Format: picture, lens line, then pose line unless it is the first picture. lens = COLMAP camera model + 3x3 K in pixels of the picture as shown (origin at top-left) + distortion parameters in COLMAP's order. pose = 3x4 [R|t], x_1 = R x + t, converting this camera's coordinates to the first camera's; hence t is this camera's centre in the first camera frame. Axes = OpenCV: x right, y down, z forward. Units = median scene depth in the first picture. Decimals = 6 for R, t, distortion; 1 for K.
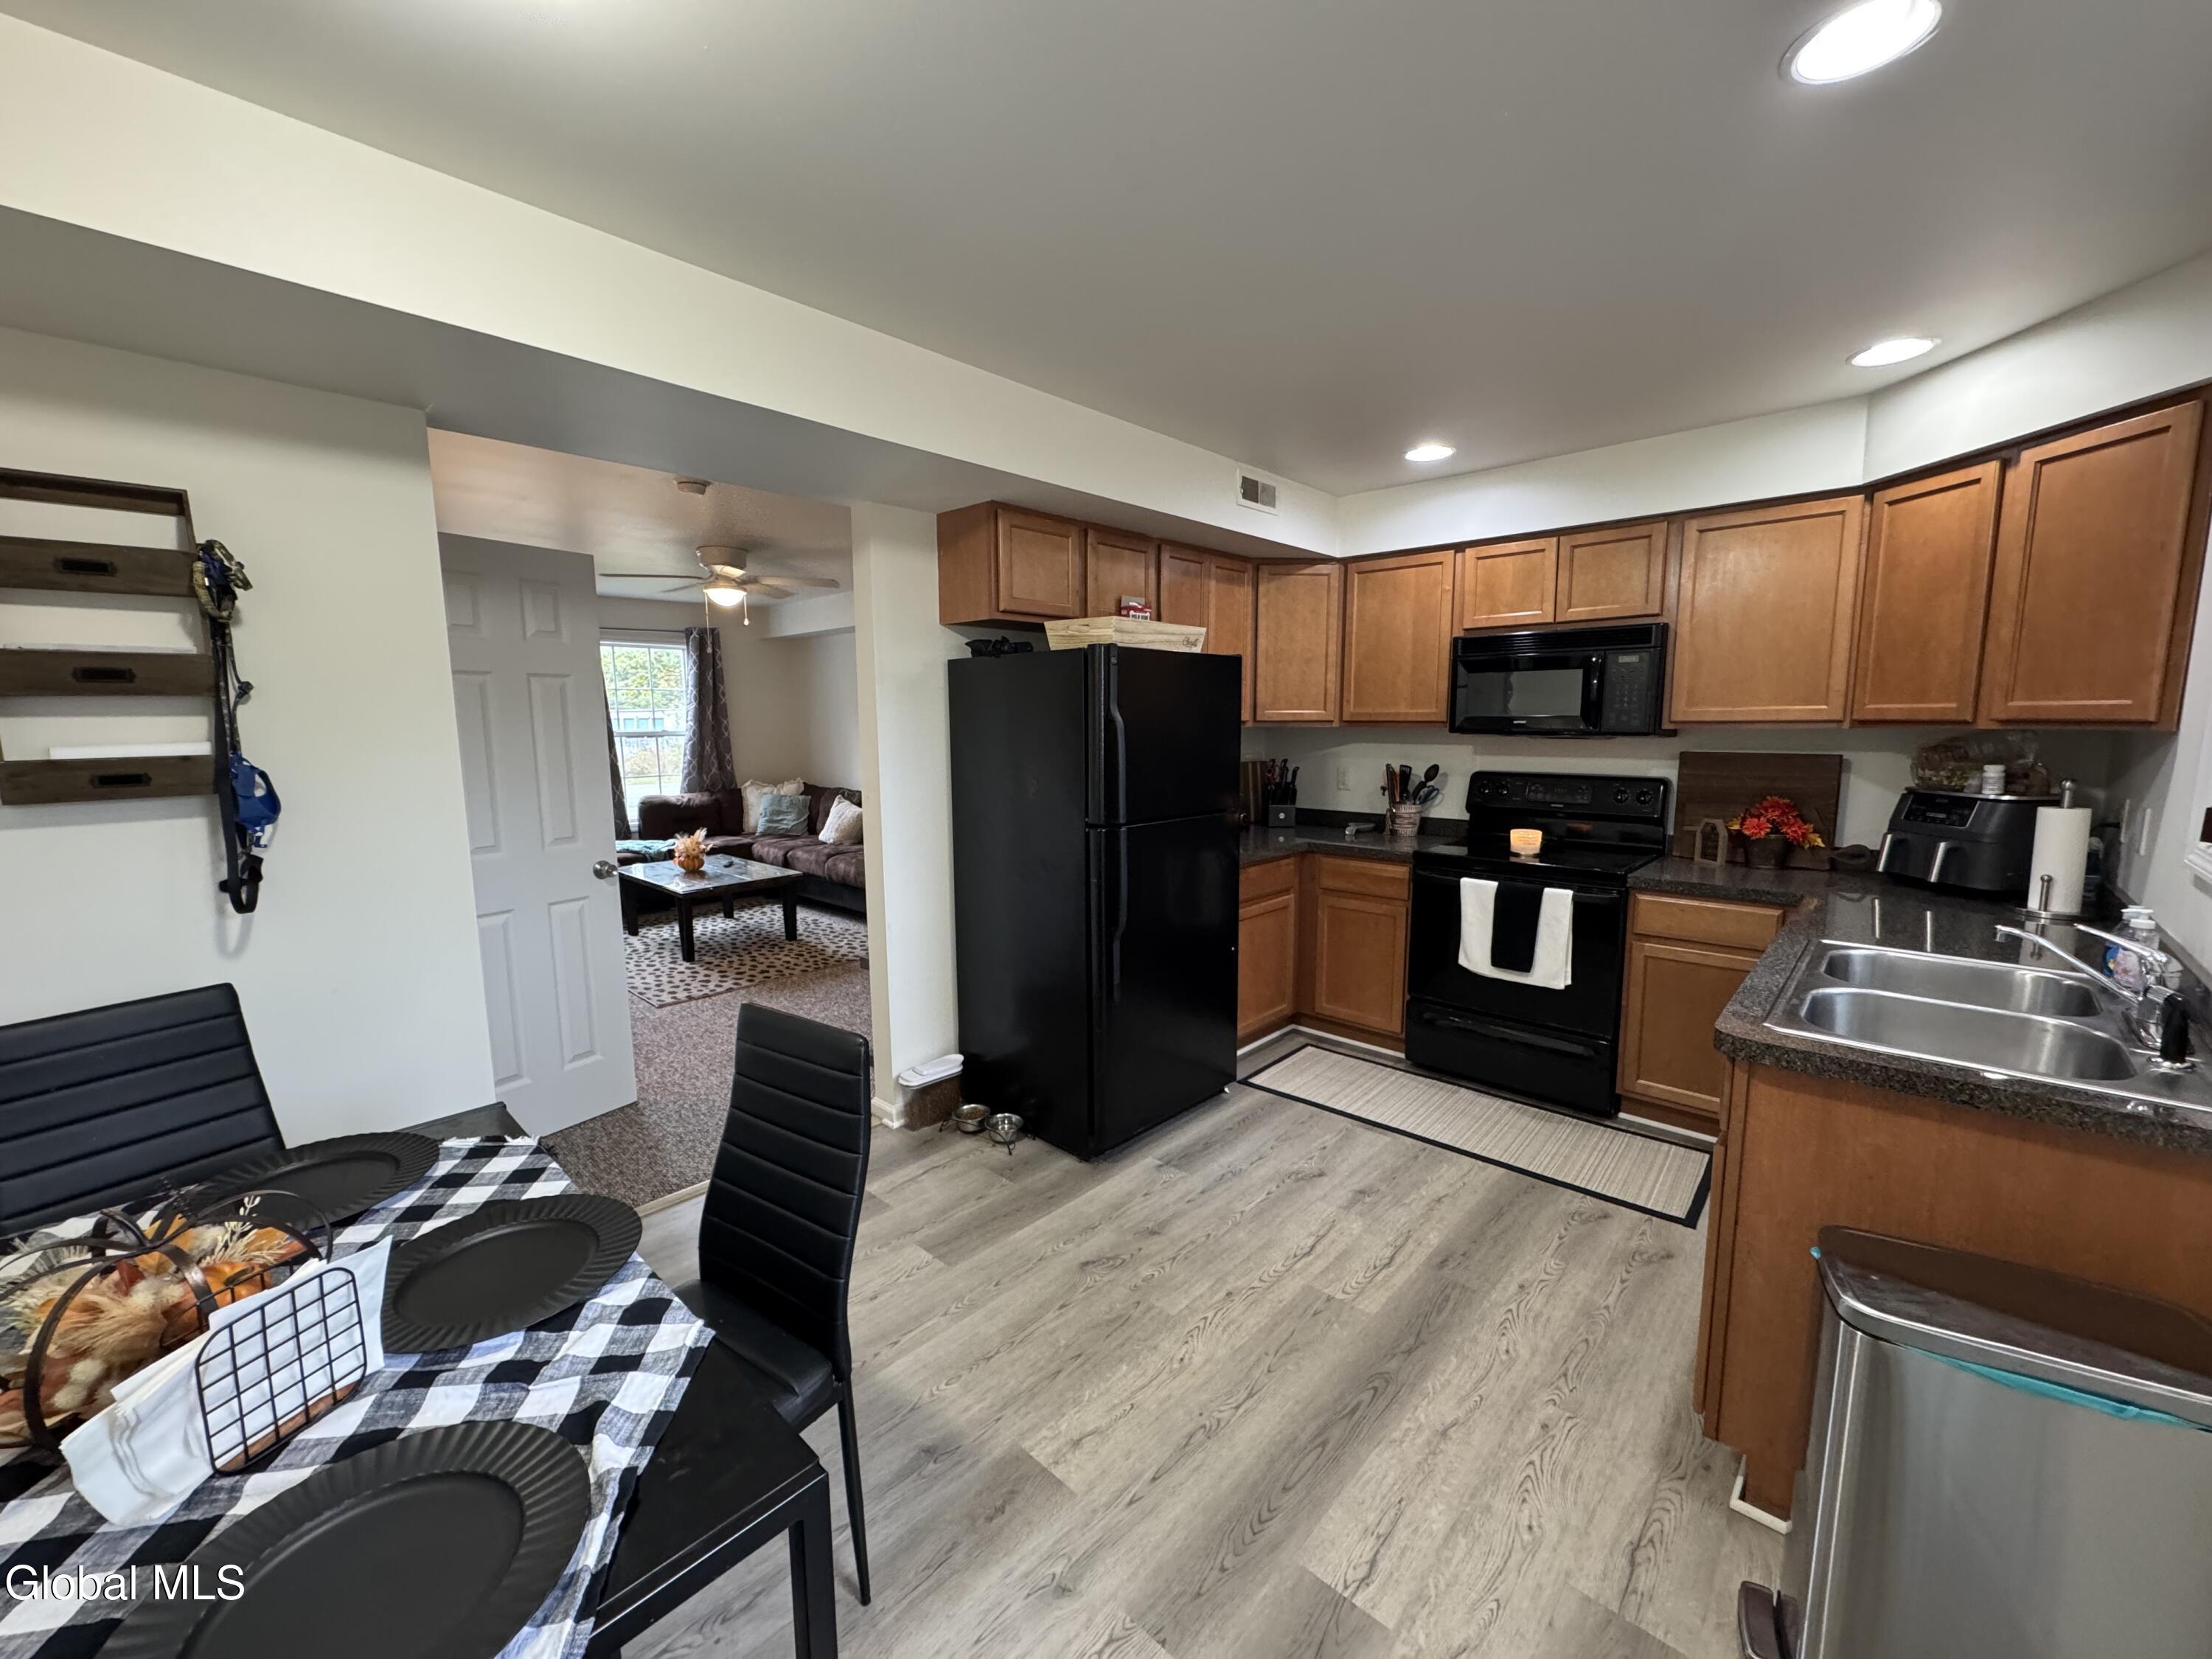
lens RADIAL K [[872.4, 0, 1103.4], [0, 872.4, 828.8], [0, 0, 1]] dist [-0.002415, -0.000057]
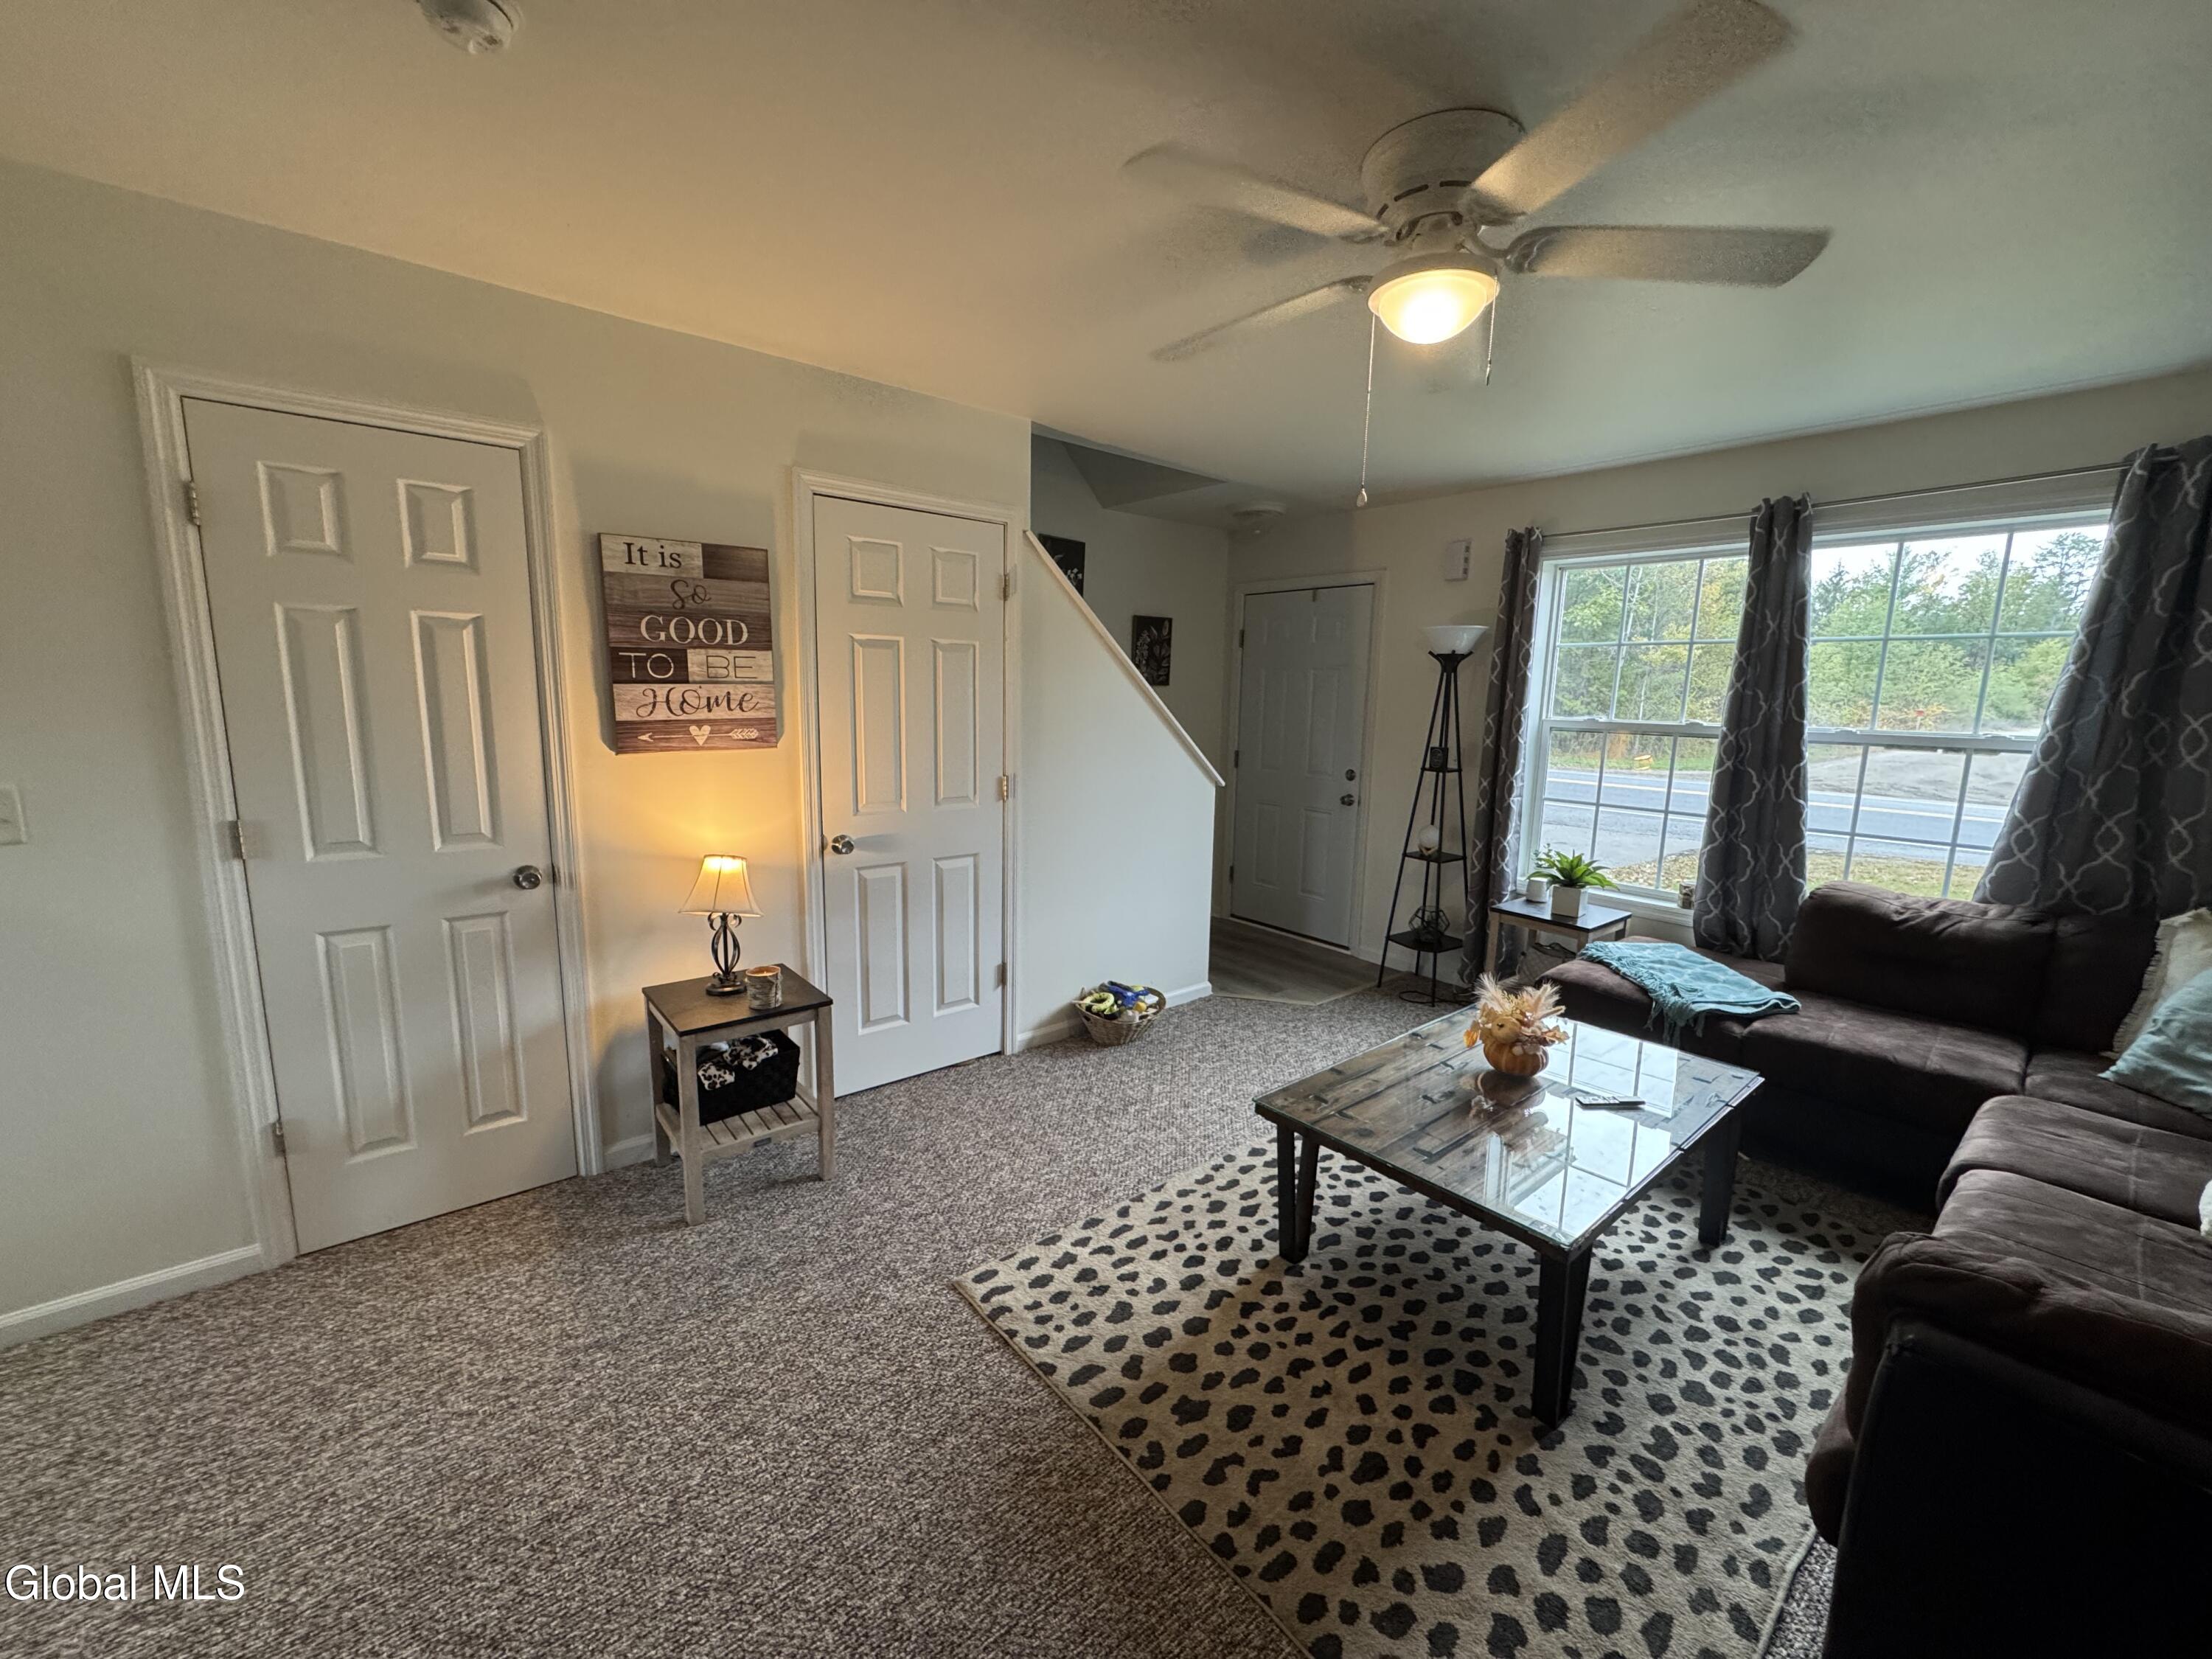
lens RADIAL K [[872.4, 0, 1105.6], [0, 872.4, 836.3], [0, 0, 1]] dist [-0.002415, -0.000057]
pose [[-0.124874, 0.164666, -0.978413, -0.070962], [-0.146097, 0.972331, 0.182288, -0.111624], [0.981357, 0.165706, -0.097361, 0.880428]]
